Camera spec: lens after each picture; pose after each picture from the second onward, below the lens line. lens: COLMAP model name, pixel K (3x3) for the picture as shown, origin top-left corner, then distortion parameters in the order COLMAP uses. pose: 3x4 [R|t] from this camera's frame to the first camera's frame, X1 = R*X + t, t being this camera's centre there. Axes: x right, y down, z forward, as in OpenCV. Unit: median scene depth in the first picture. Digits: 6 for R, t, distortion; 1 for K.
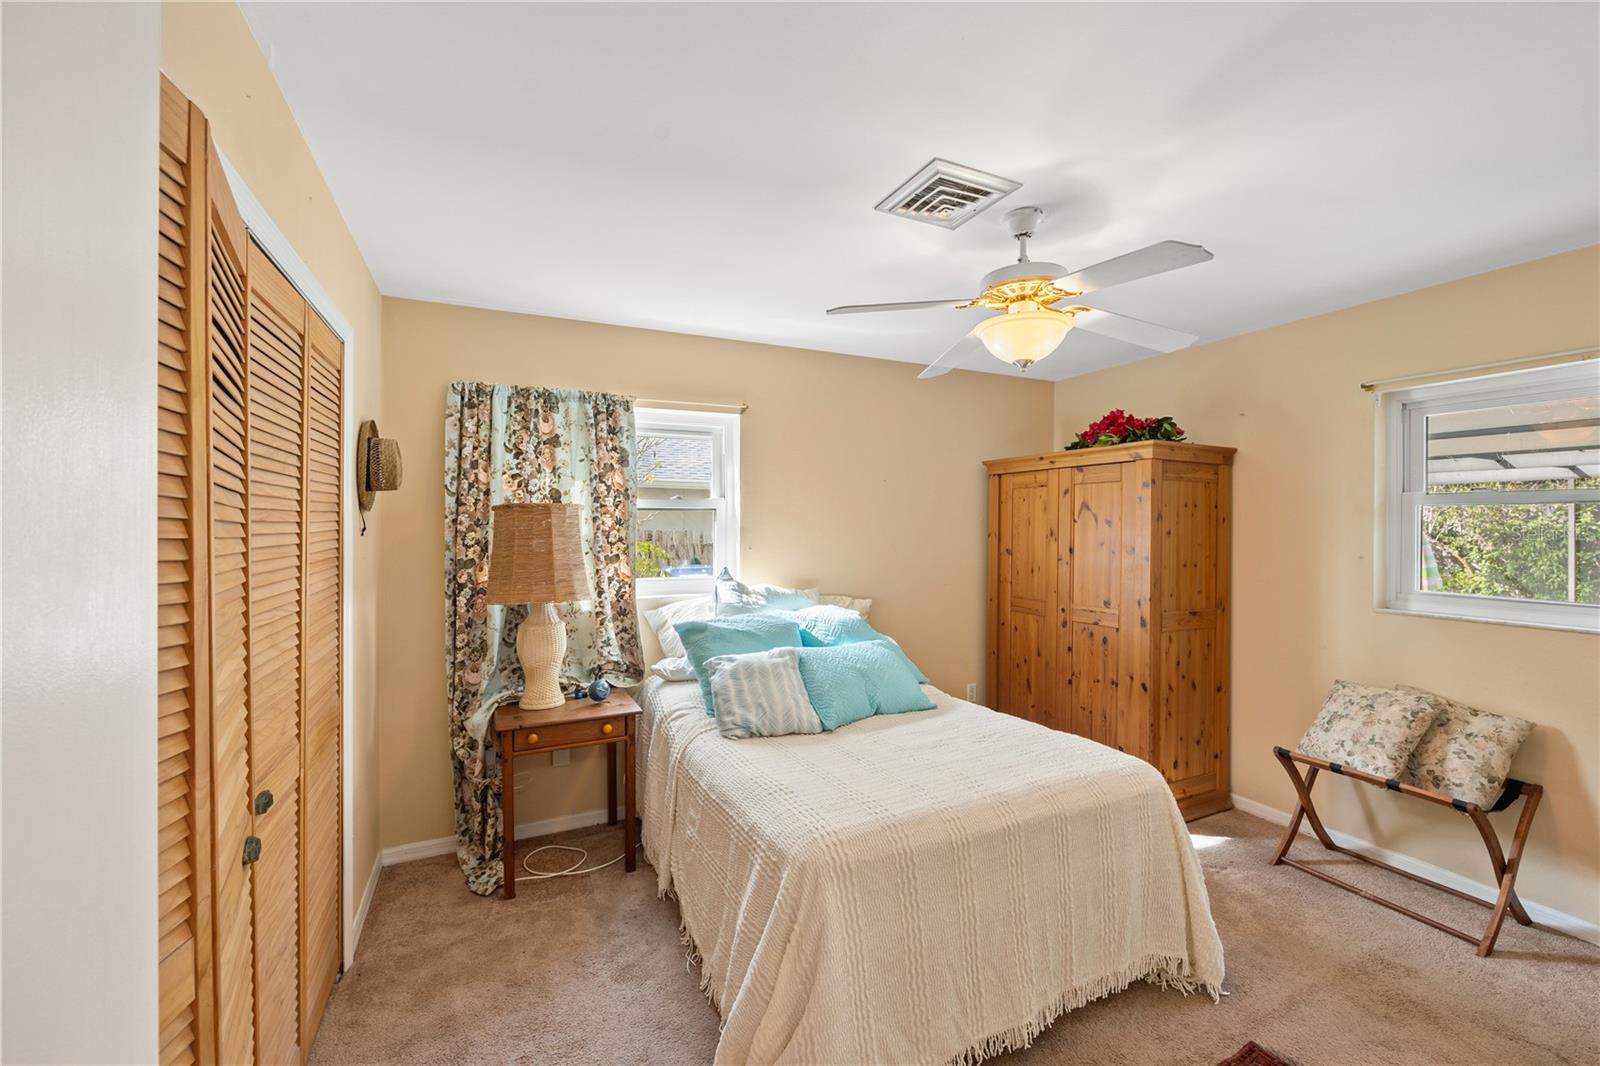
lens RADIAL K [[659.8, 0, 798.7], [0, 659.8, 529.7], [0, 0, 1]] dist [0.000005, 0.000273]
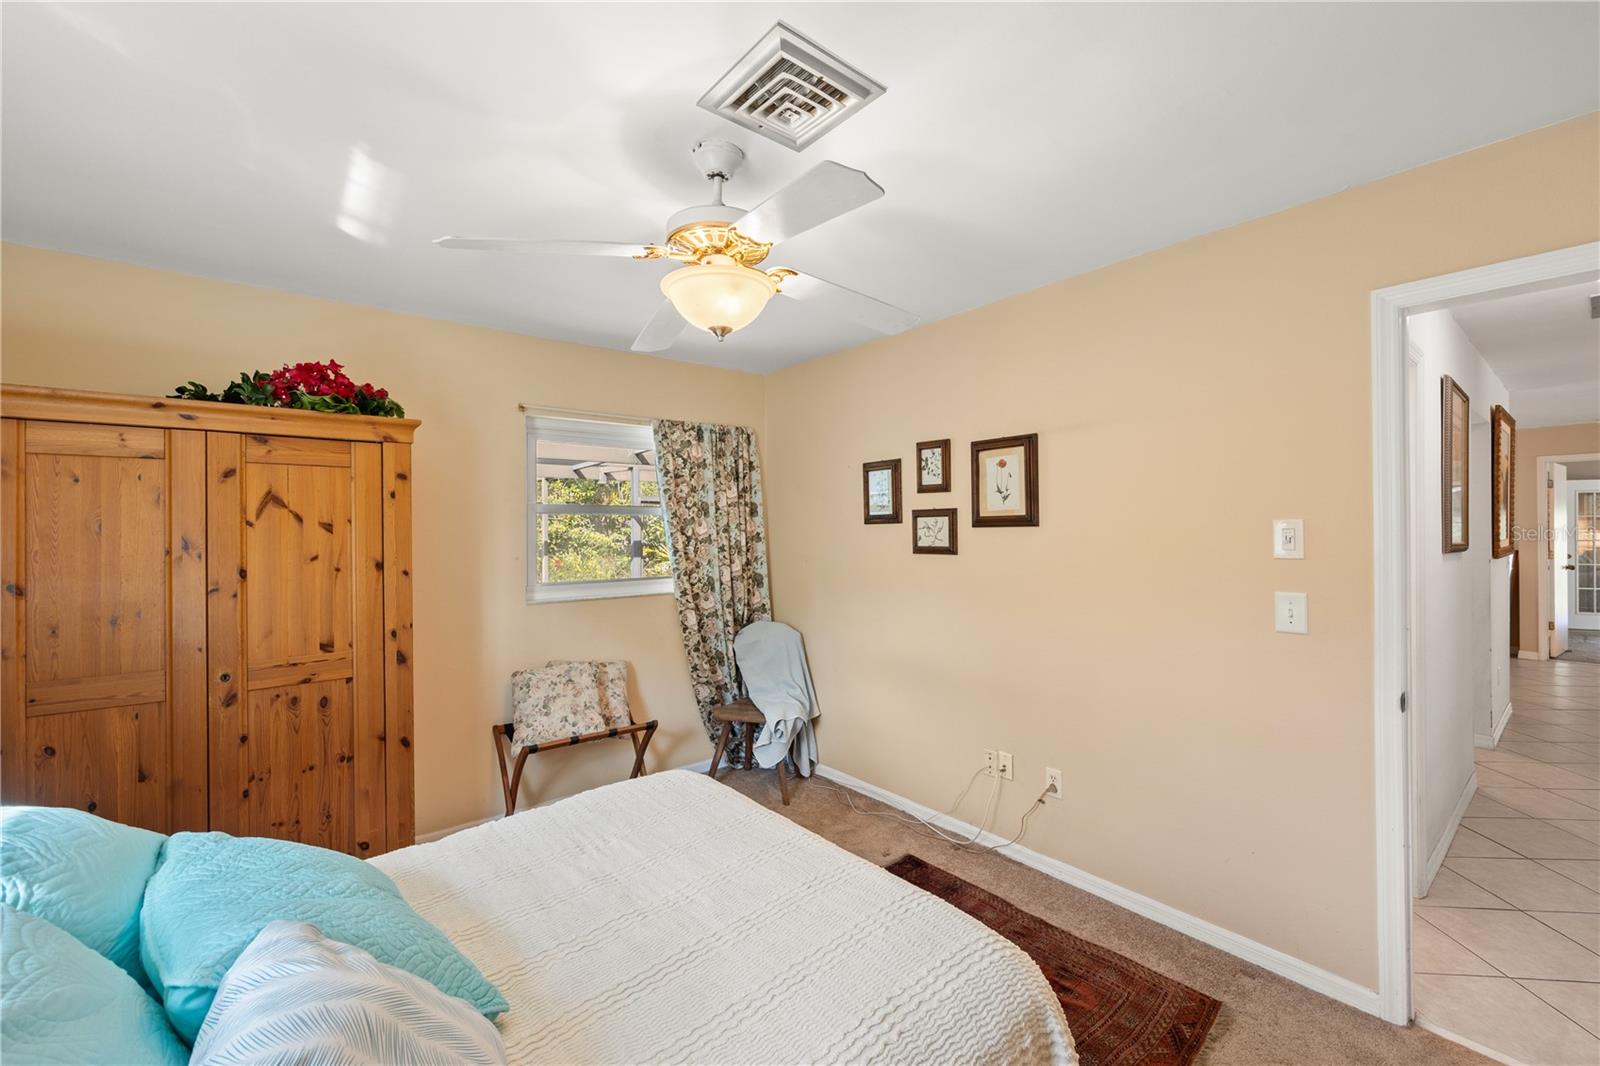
lens RADIAL K [[659.8, 0, 798.7], [0, 659.8, 529.7], [0, 0, 1]] dist [0.000005, 0.000273]
pose [[-0.239561, 0.000929, 0.970881, -0.301554], [0.017908, 0.999834, 0.003462, -0.000869], [-0.970716, 0.018216, -0.239537, 0.687848]]
